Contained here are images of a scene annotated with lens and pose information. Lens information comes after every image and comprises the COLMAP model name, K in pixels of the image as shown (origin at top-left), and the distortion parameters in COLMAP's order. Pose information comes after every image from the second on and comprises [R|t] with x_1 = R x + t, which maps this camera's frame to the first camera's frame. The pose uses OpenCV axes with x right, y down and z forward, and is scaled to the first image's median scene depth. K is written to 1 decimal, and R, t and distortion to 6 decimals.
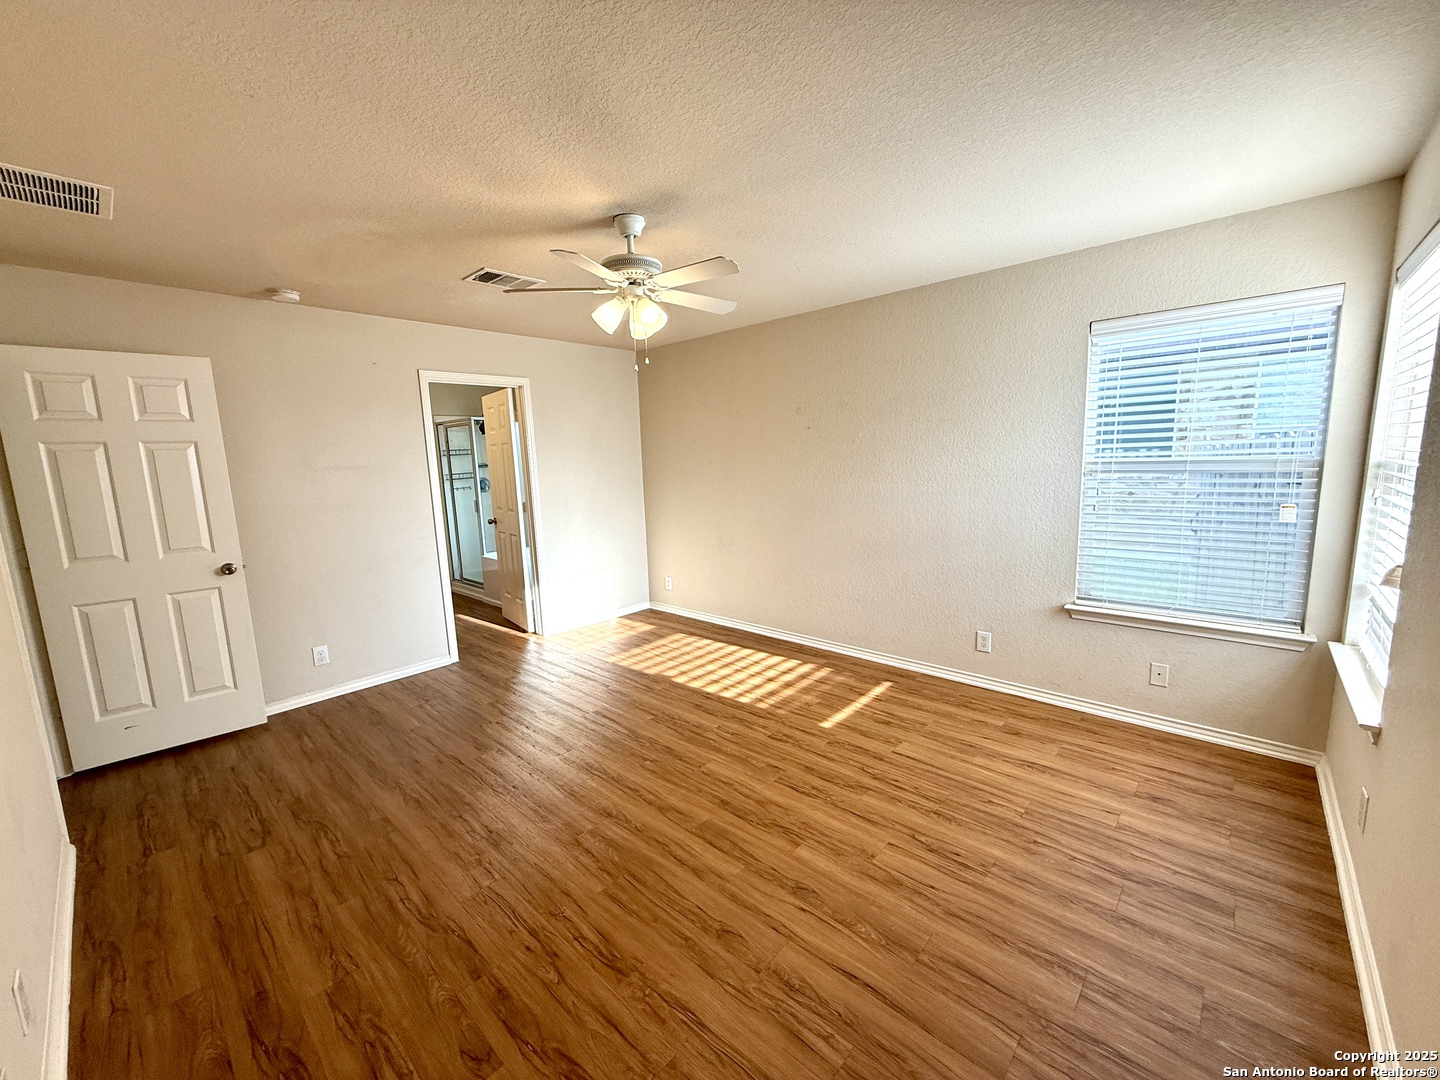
lens RADIAL K [[572.8, 0, 715.9], [0, 572.8, 540.3], [0, 0, 1]] dist [0.000142, 0.000063]
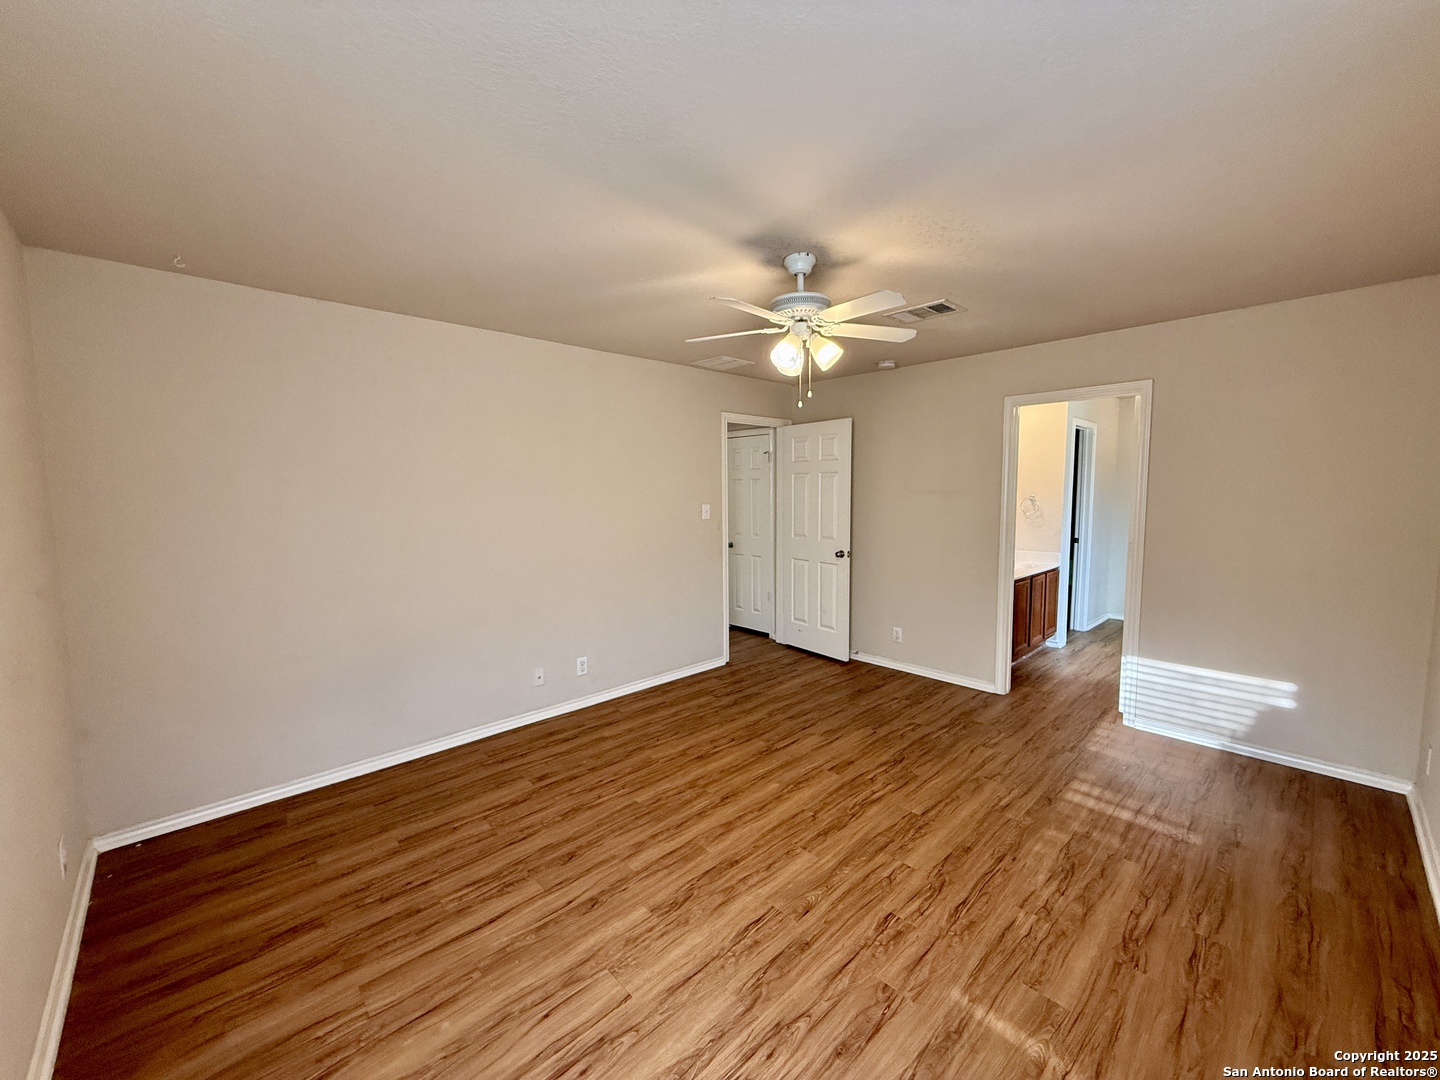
lens RADIAL K [[572.8, 0, 715.9], [0, 572.8, 540.3], [0, 0, 1]] dist [0.000142, 0.000063]
pose [[-0.066398, 0.123650, -0.990102, 0.923814], [-0.140646, 0.981225, 0.131973, -0.188296], [0.987831, 0.148016, -0.047761, 0.985877]]
